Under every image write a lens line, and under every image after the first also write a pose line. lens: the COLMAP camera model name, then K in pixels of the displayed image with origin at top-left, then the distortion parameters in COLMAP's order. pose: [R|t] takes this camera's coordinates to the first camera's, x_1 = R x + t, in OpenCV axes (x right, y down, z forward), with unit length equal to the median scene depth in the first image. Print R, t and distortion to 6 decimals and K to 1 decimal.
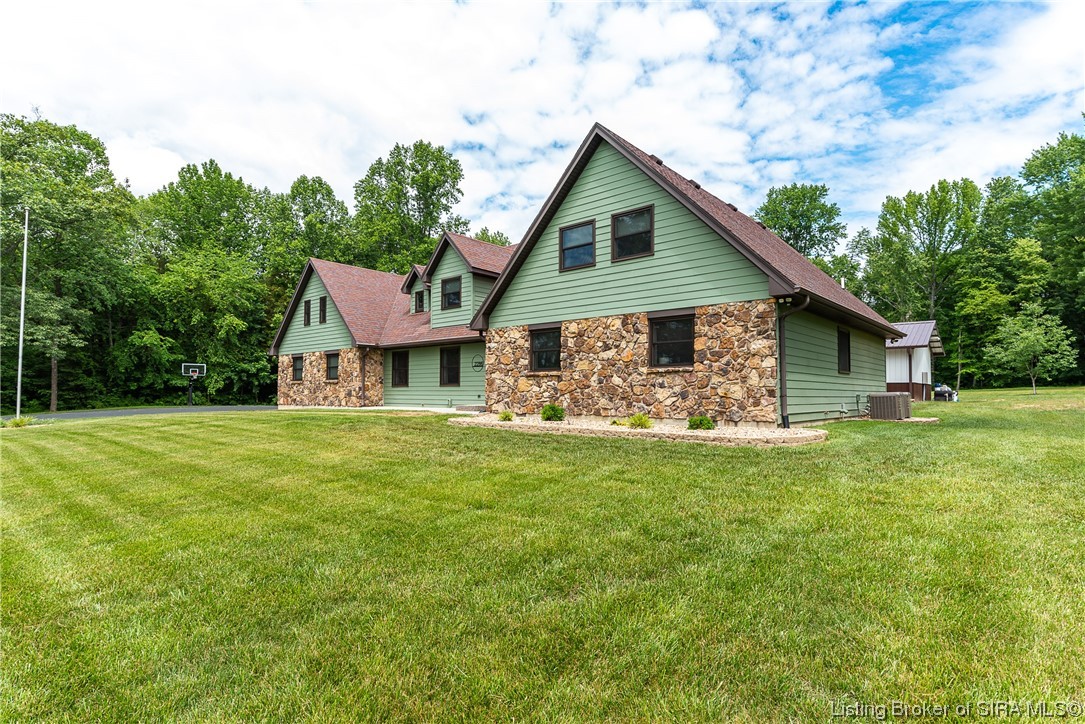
lens RADIAL K [[587.1, 0, 544.0], [0, 587.1, 380.4], [0, 0, 1]] dist [0.012423, -0.000770]
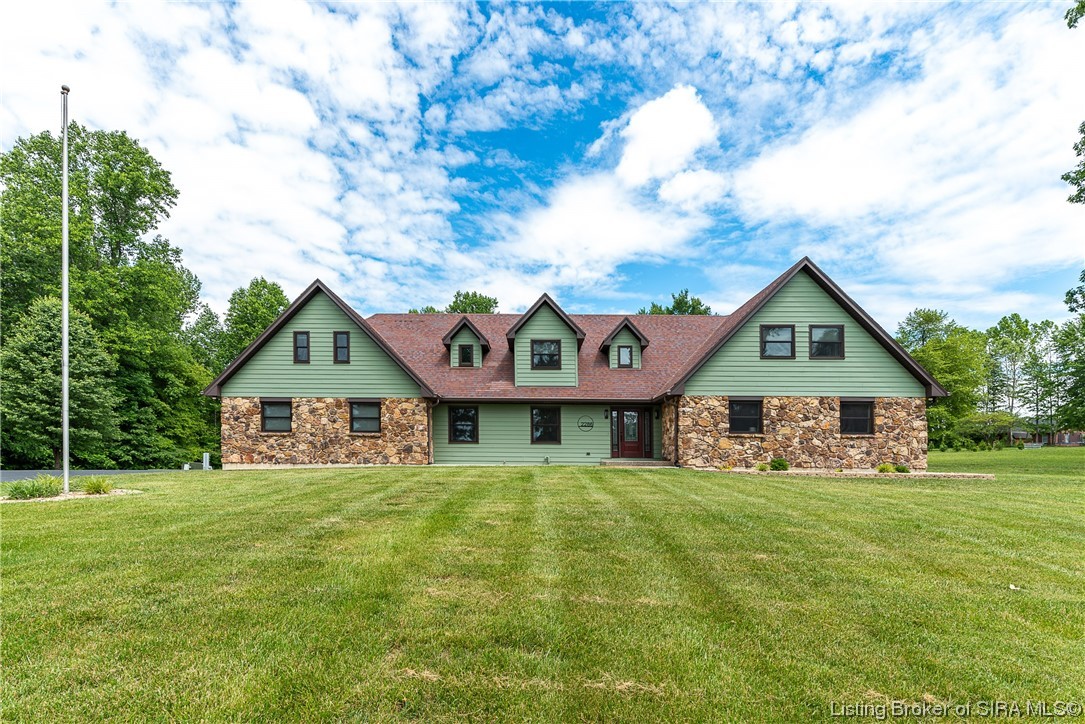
lens RADIAL K [[521.0, 0, 543.7], [0, 521.0, 468.1], [0, 0, 1]] dist [0.002965, 0.001065]
pose [[0.745867, 0.001158, 0.666094, -0.679283], [-0.022363, 0.999478, 0.023304, 0.026926], [-0.665719, -0.032277, 0.745504, 0.273506]]
